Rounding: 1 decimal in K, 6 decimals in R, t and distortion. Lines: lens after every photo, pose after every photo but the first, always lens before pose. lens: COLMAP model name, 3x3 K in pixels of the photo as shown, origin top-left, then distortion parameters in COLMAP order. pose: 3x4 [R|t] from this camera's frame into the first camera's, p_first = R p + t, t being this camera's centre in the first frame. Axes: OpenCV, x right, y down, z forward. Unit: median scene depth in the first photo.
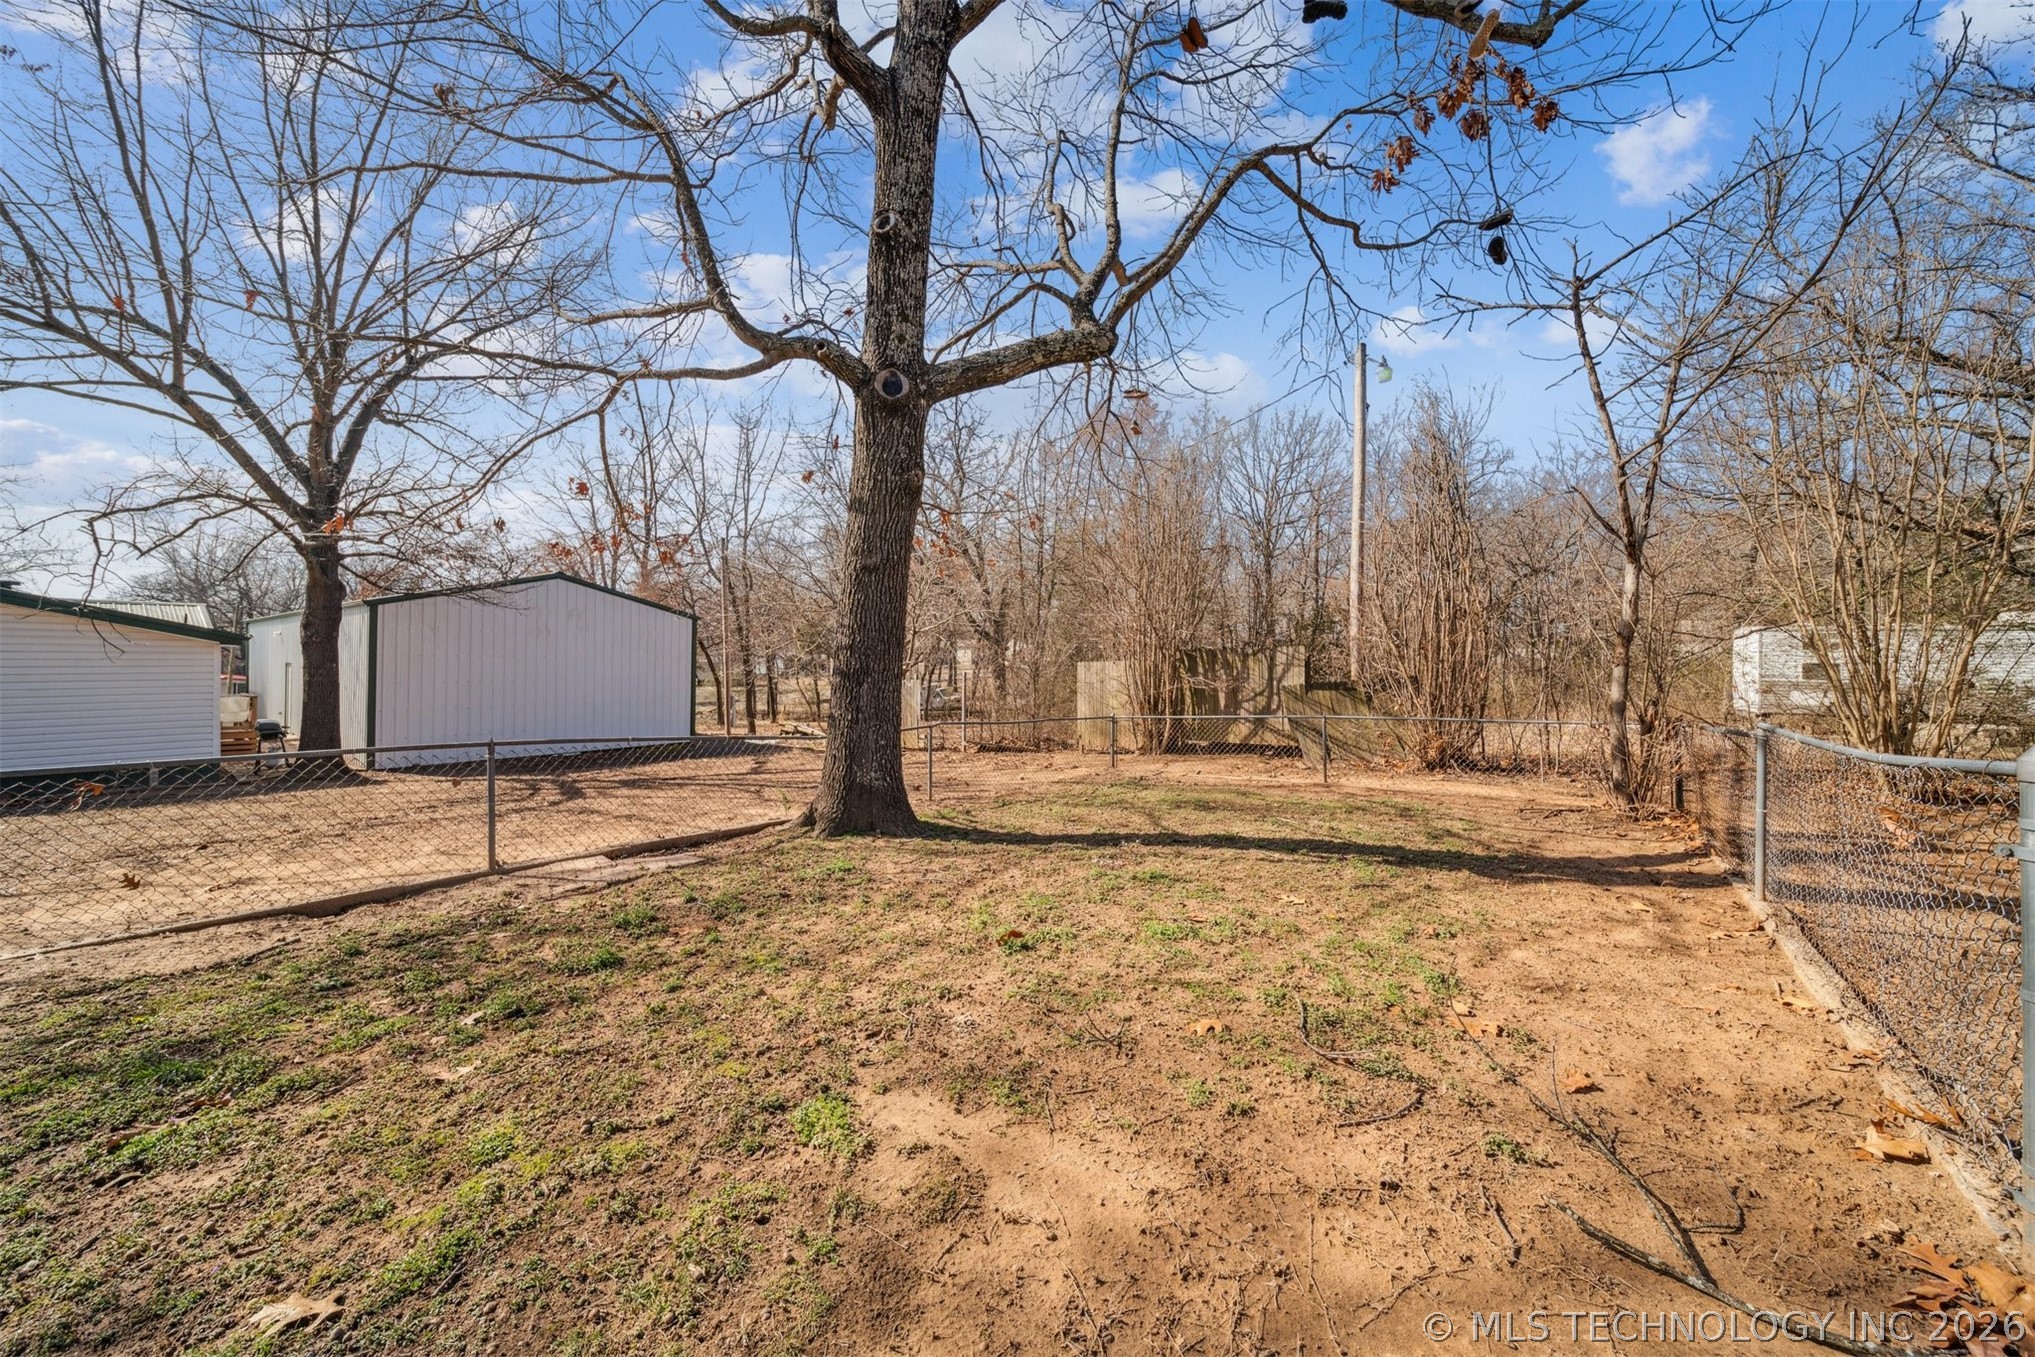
lens RADIAL K [[717.8, 0, 1037.9], [0, 717.8, 659.3], [0, 0, 1]] dist [-0.000292, -0.000198]
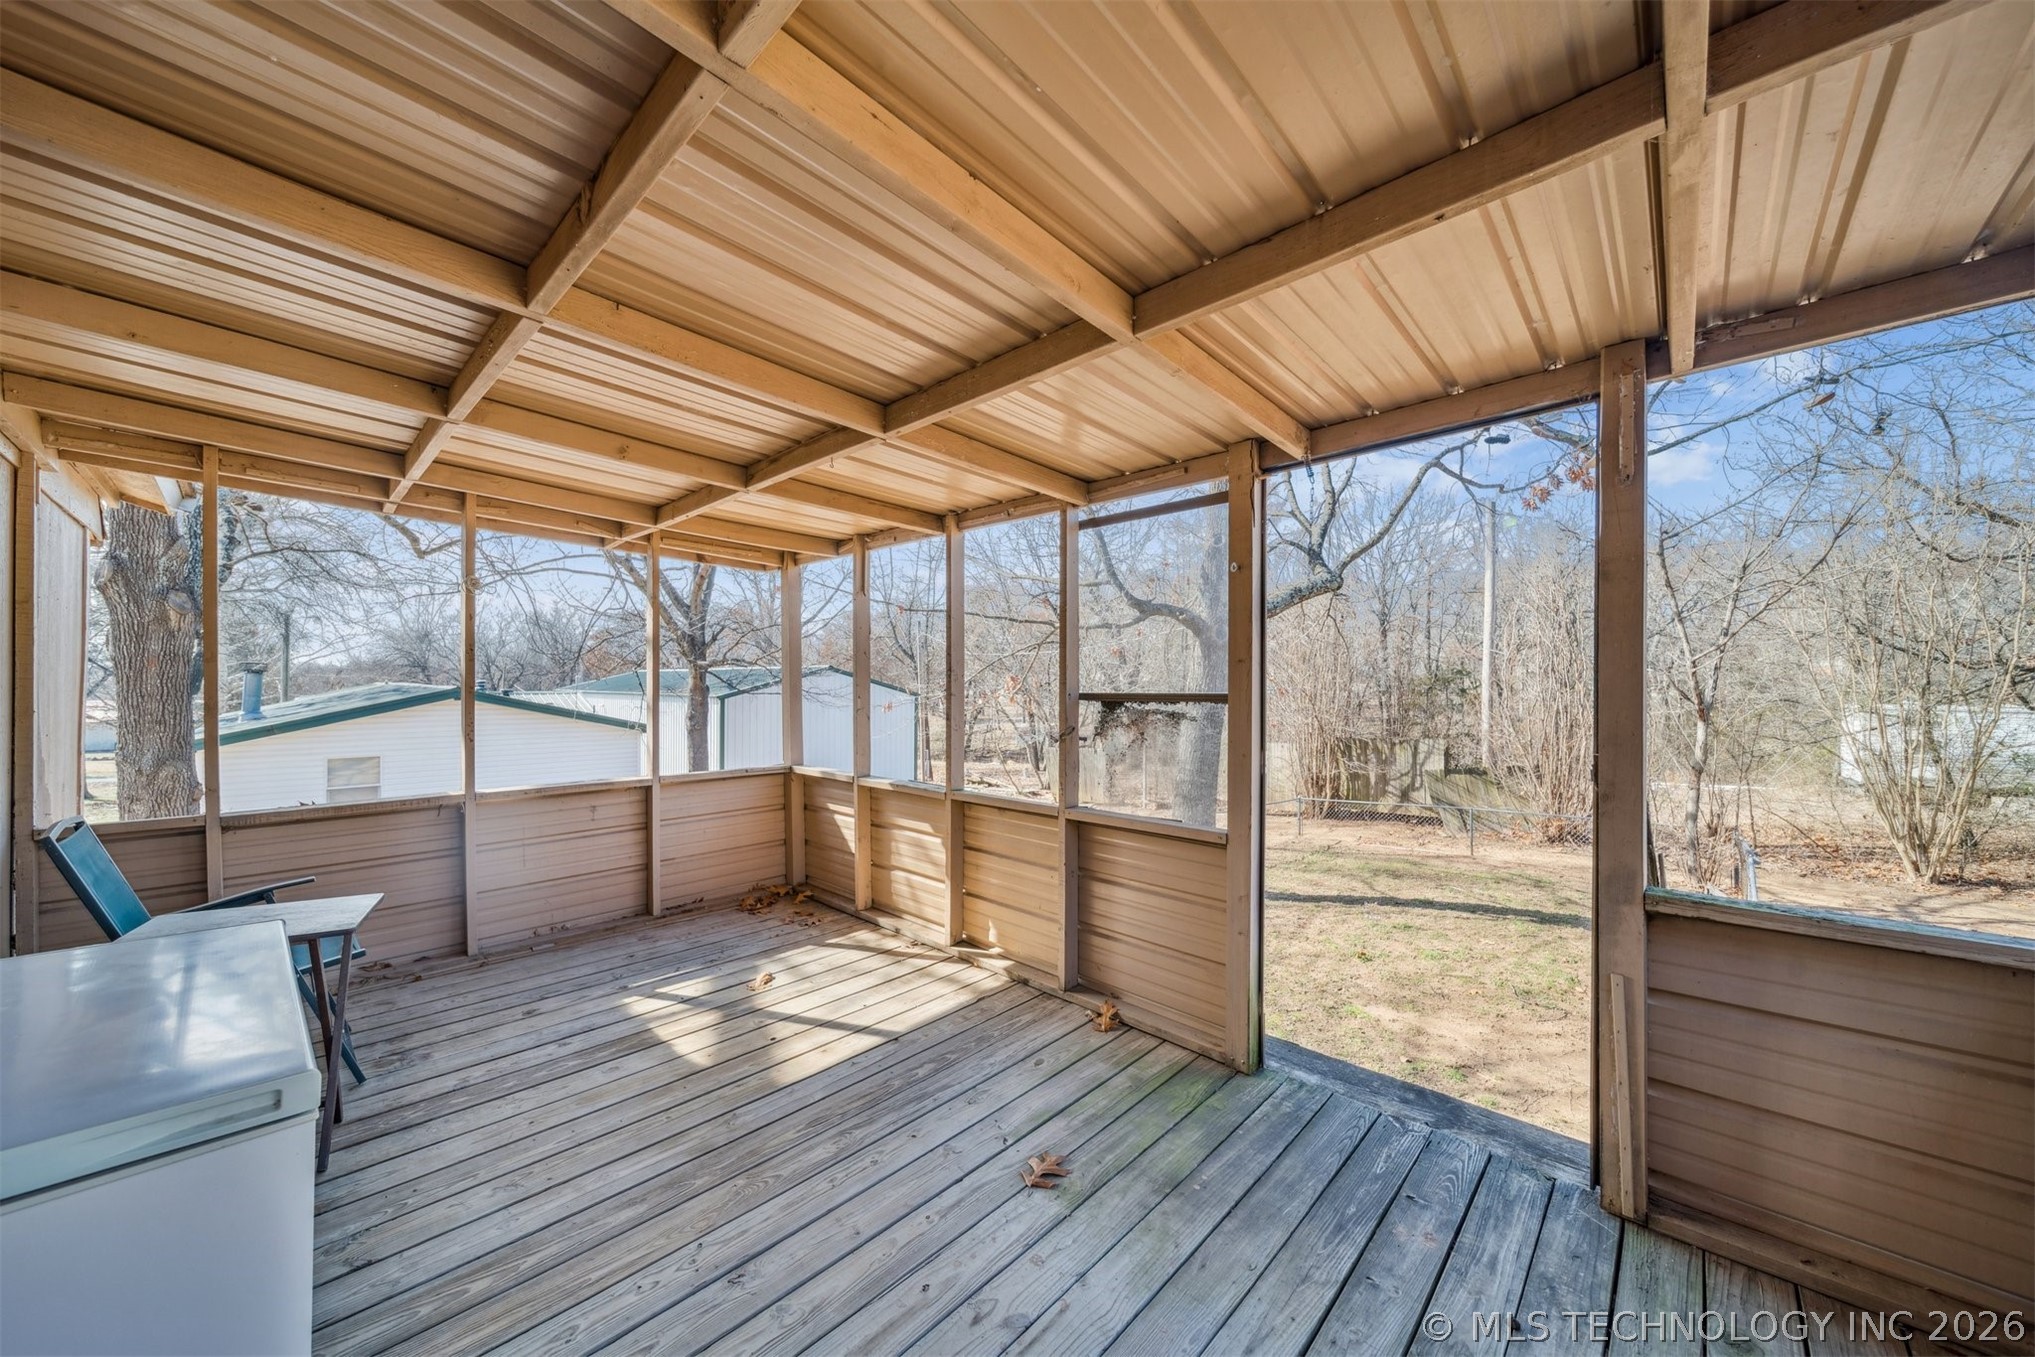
lens RADIAL K [[730.2, 0, 1013.2], [0, 730.2, 684.1], [0, 0, 1]] dist [0.000779, -0.001451]
pose [[0.992798, -0.005100, -0.119690, -0.282202], [0.006531, 0.999912, 0.011574, -0.164594], [0.119620, -0.012272, 0.992744, -0.463646]]
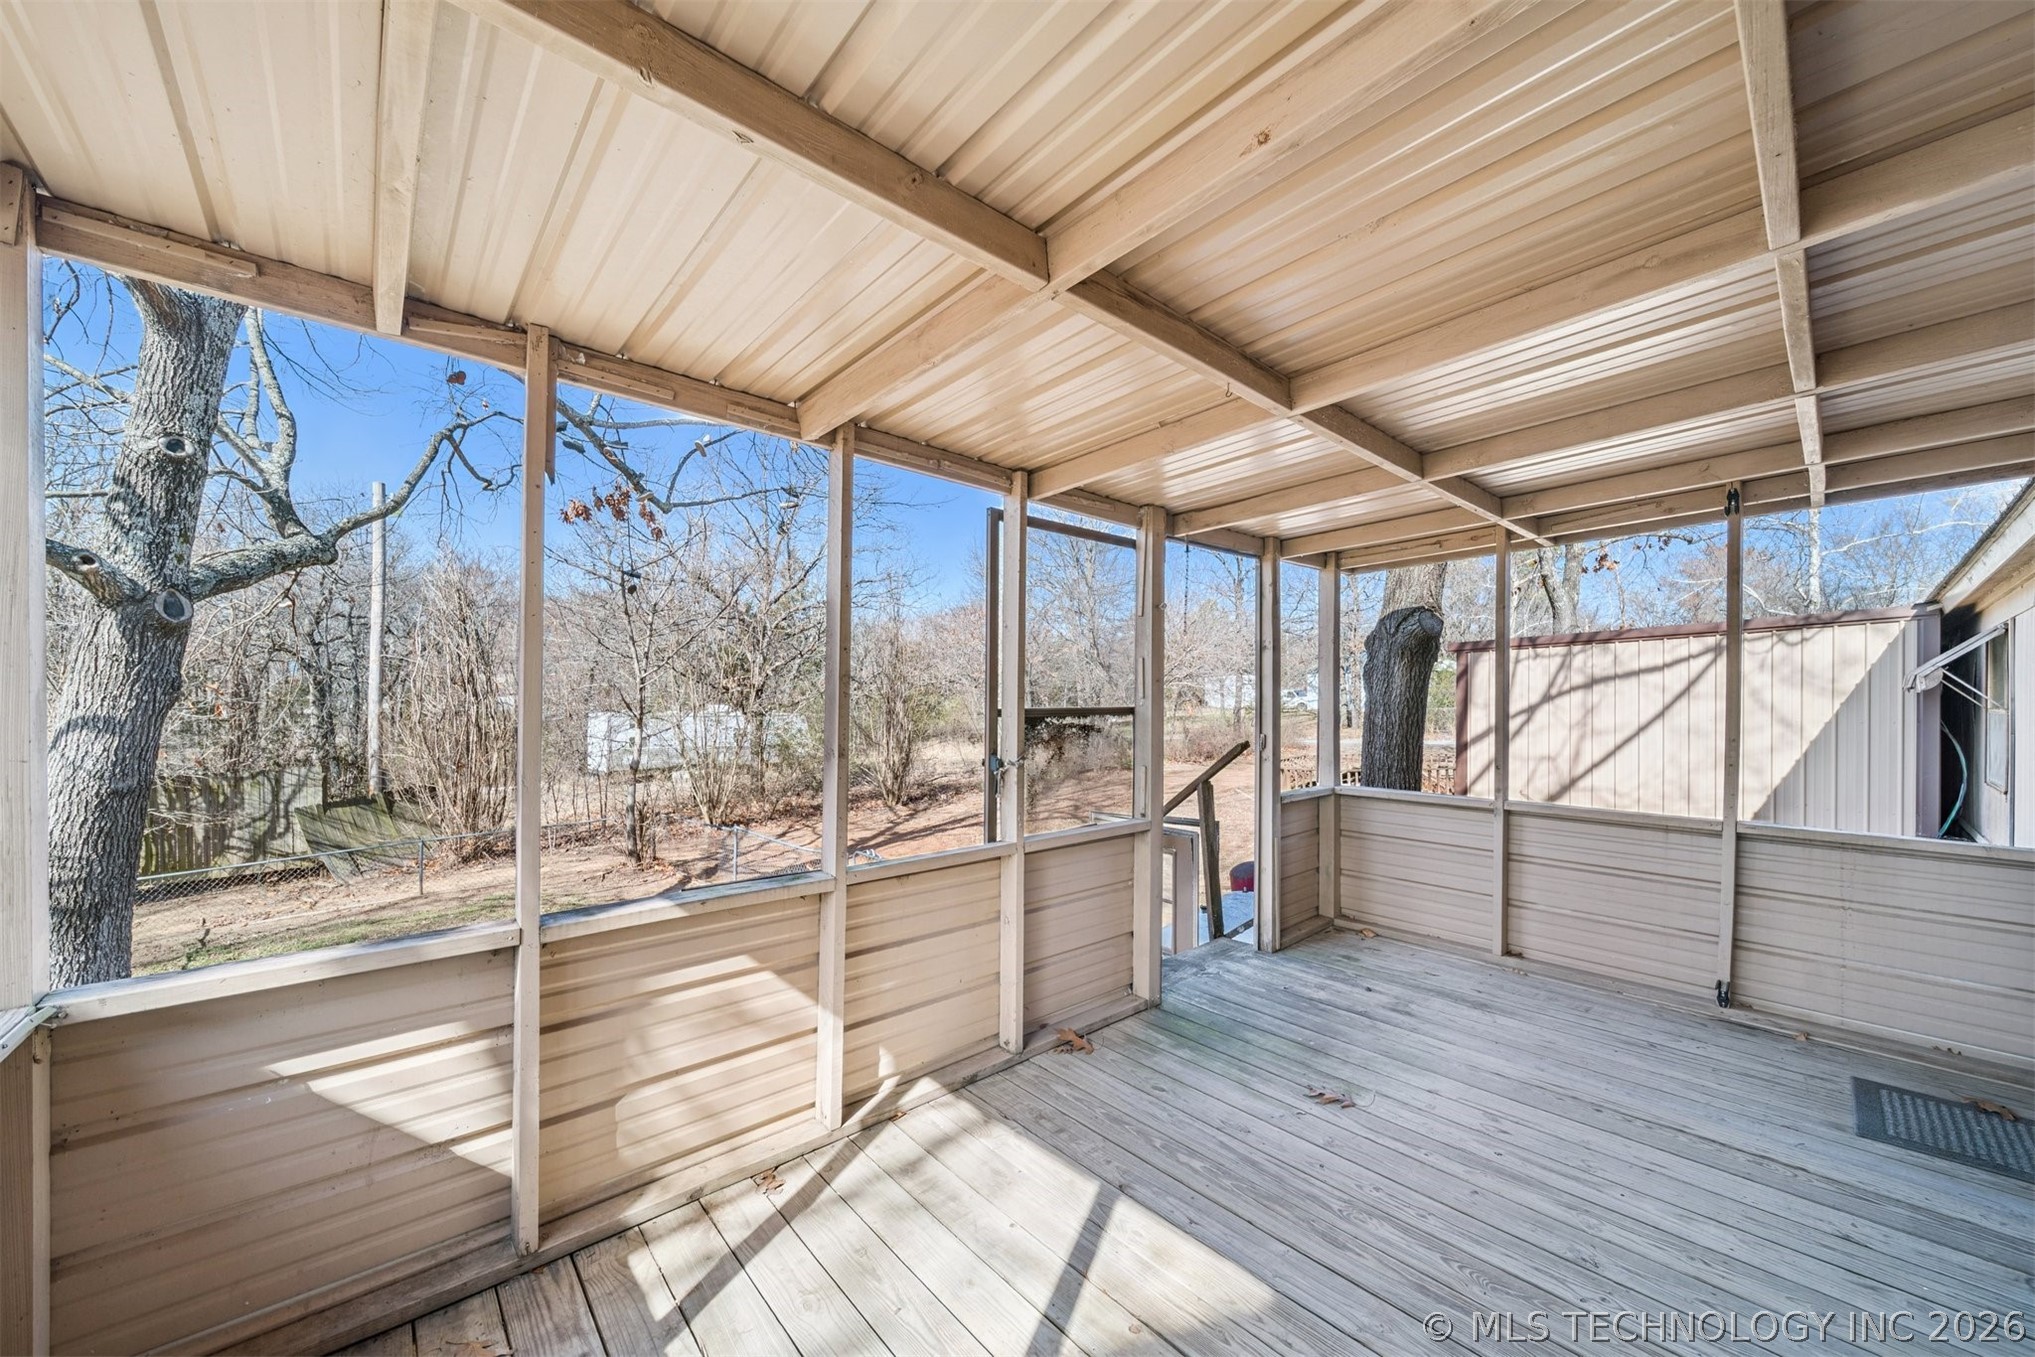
lens RADIAL K [[745.7, 0, 1015.8], [0, 745.7, 701.9], [0, 0, 1]] dist [-0.000024, -0.000110]
pose [[0.185970, -0.007080, 0.982530, -0.578389], [-0.015774, 0.999824, 0.010190, -0.162362], [-0.982429, -0.017393, 0.185826, -0.192275]]
